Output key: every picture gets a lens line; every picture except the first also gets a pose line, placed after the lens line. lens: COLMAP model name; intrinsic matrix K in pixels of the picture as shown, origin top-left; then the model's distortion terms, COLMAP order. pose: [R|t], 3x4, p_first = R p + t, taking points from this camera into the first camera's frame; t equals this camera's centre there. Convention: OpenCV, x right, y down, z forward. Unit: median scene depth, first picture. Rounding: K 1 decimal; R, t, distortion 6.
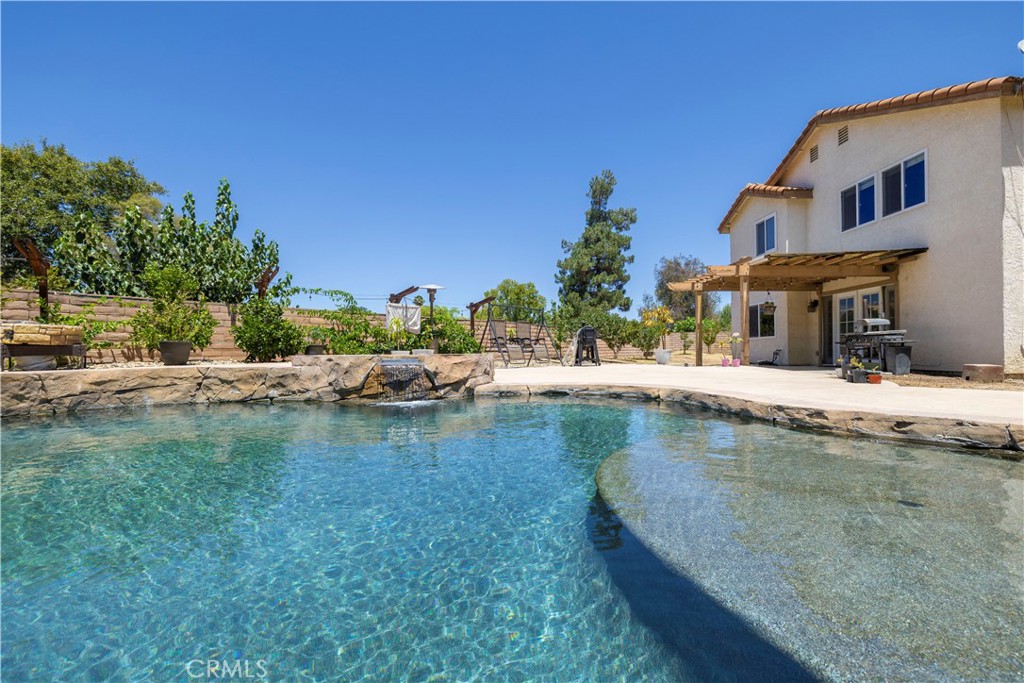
lens RADIAL K [[426.9, 0, 511.0], [0, 426.9, 343.6], [0, 0, 1]] dist [0.000802, -0.000093]
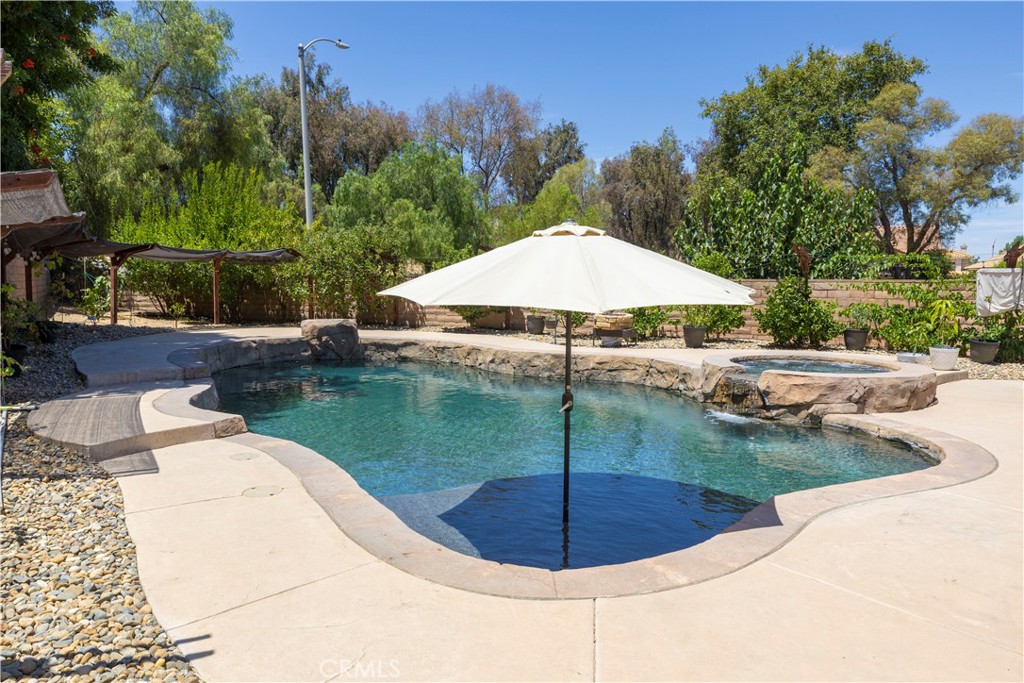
lens RADIAL K [[724.4, 0, 512.1], [0, 724.4, 346.4], [0, 0, 1]] dist [0.005113, -0.004047]
pose [[0.273753, 0.099509, -0.956638, 0.592656], [0.010918, 0.994248, 0.106545, -0.103667], [0.961738, -0.039612, 0.271092, 0.007589]]
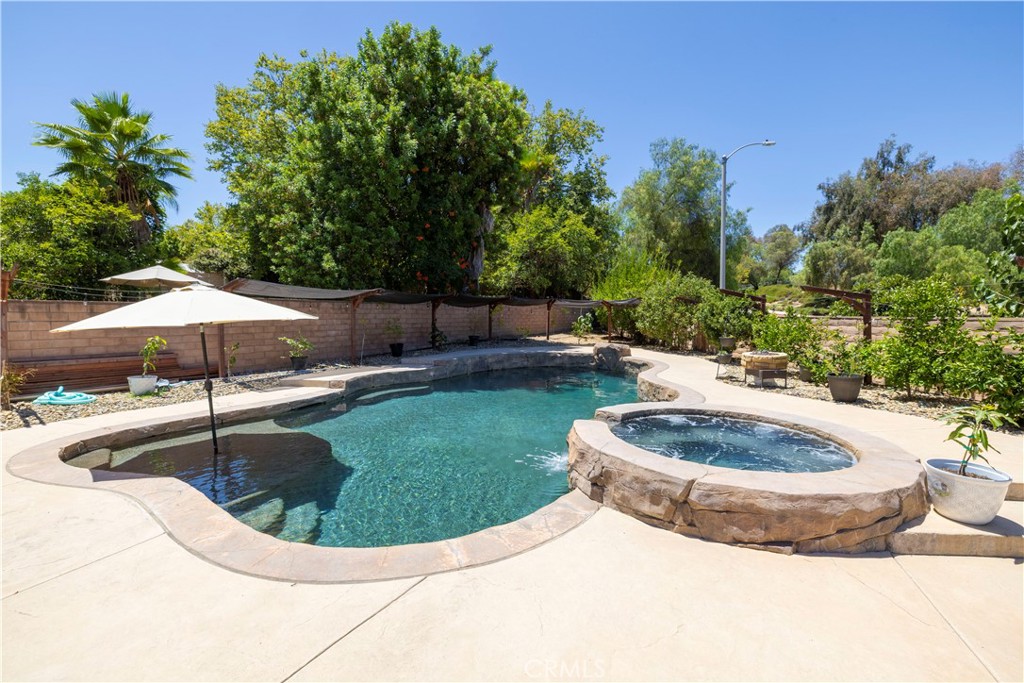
lens RADIAL K [[426.9, 0, 510.4], [0, 426.9, 345.3], [0, 0, 1]] dist [0.000802, -0.000093]
pose [[-0.731102, 0.053627, -0.680157, 0.236107], [0.014900, 0.997923, 0.062665, -0.088454], [0.682105, 0.035680, -0.730383, 0.749746]]
